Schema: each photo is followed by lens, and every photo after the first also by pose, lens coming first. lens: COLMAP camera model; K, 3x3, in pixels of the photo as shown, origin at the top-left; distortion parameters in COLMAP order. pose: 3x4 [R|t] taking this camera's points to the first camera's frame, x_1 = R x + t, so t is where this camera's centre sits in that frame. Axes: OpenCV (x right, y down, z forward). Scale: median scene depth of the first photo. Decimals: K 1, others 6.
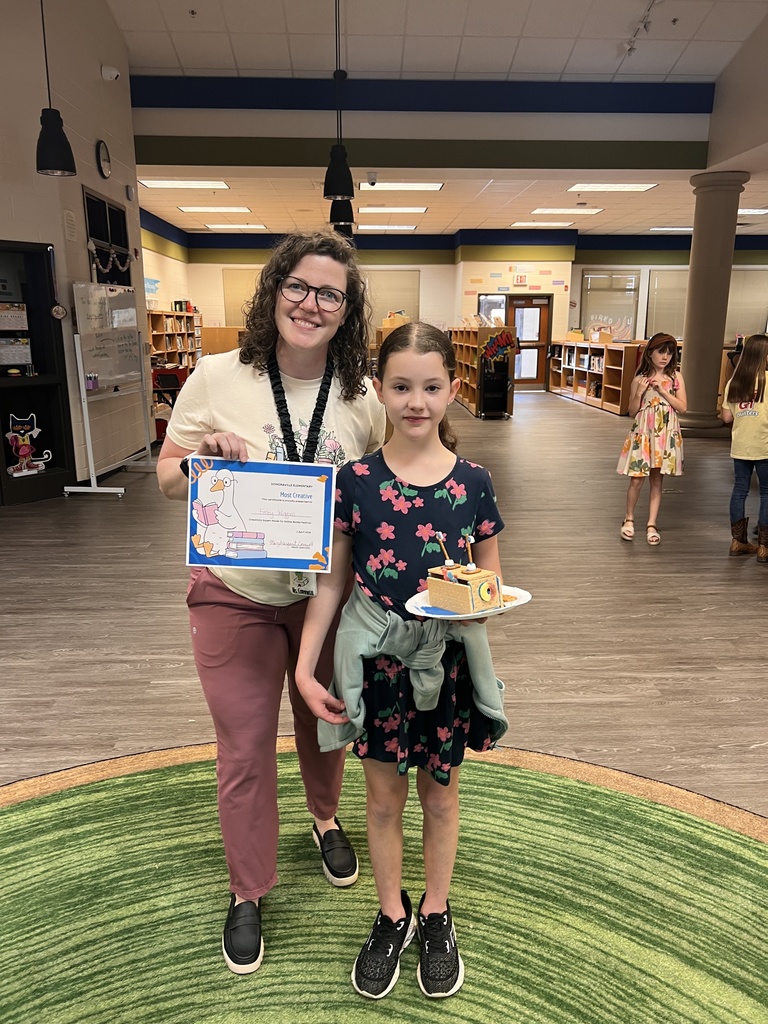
lens RADIAL K [[785.9, 0, 392.7], [0, 785.9, 518.7], [0, 0, 1]] dist [0.041469, -0.056696]
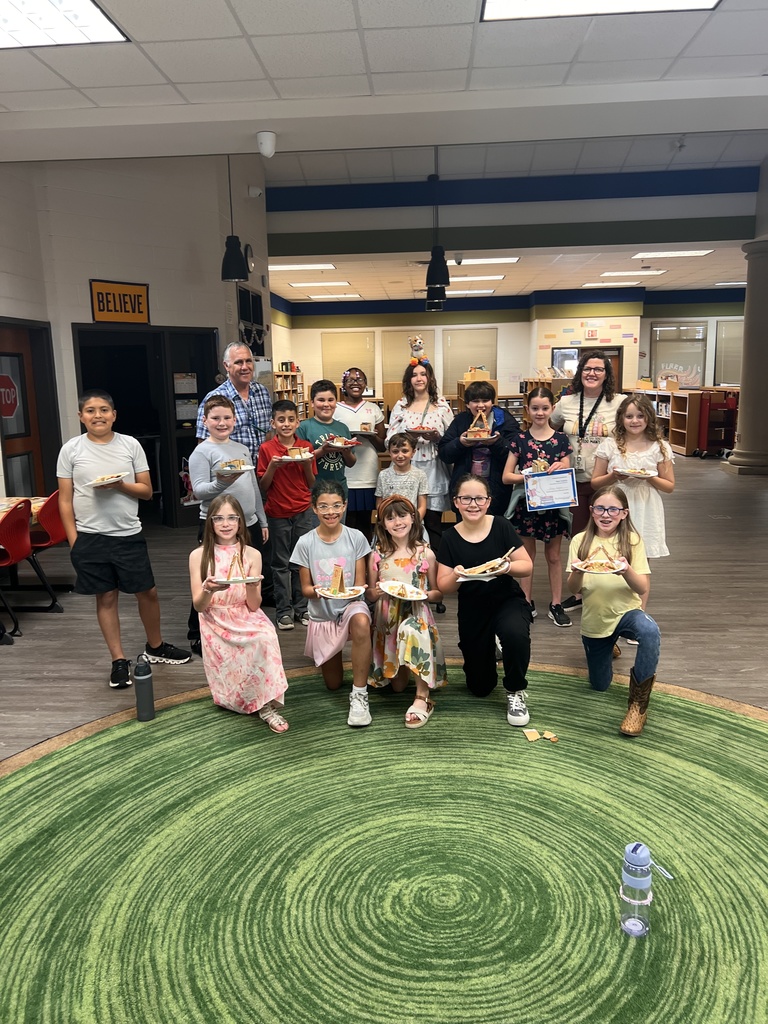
lens RADIAL K [[785.9, 0, 378.1], [0, 785.9, 513.4], [0, 0, 1]] dist [0.041469, -0.056696]
pose [[0.993592, -0.003184, -0.112980, -0.020530], [-0.004435, 0.997735, -0.067123, 0.044693], [0.112938, 0.067194, 0.991327, -0.239146]]
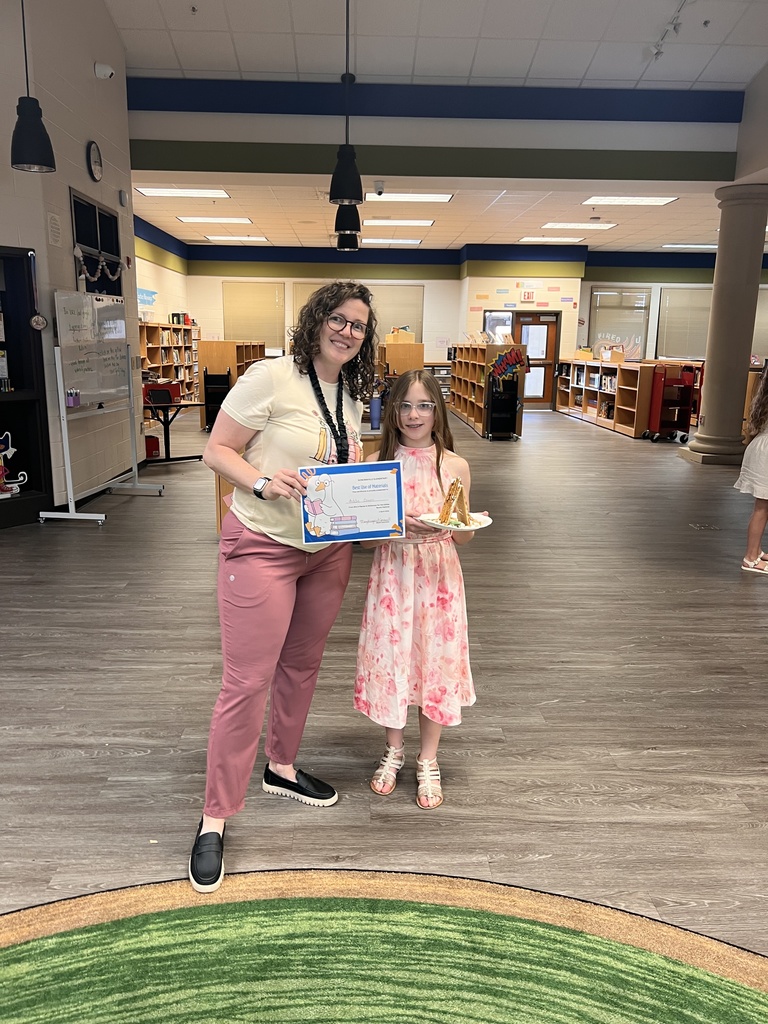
lens RADIAL K [[785.9, 0, 378.1], [0, 785.9, 505.1], [0, 0, 1]] dist [0.041469, -0.056696]
pose [[0.999777, 0.016060, -0.013743, -0.012658], [-0.016525, 0.999271, -0.034417, -0.025049], [0.013180, 0.034637, 0.999313, 0.097967]]
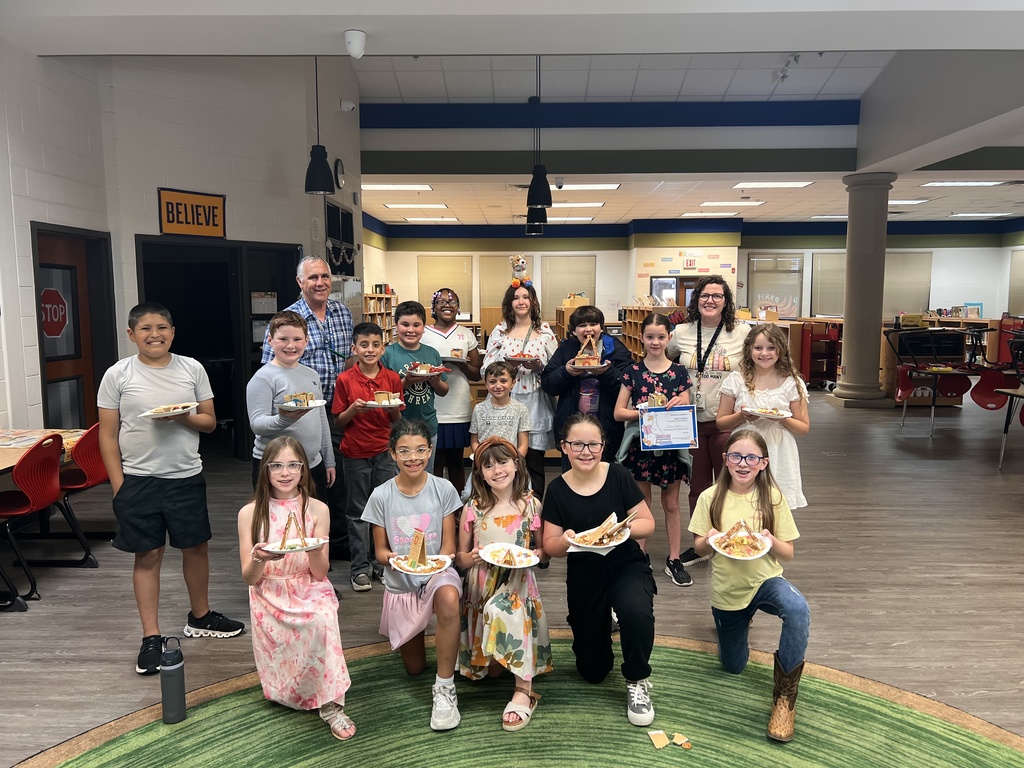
lens RADIAL K [[785.9, 0, 521.3], [0, 785.9, 381.4], [0, 0, 1]] dist [0.041469, -0.056696]
pose [[0.998609, 0.001998, -0.052685, -0.030823], [-0.009323, 0.990224, -0.139172, 0.025004], [0.051892, 0.139469, 0.988866, -0.145817]]
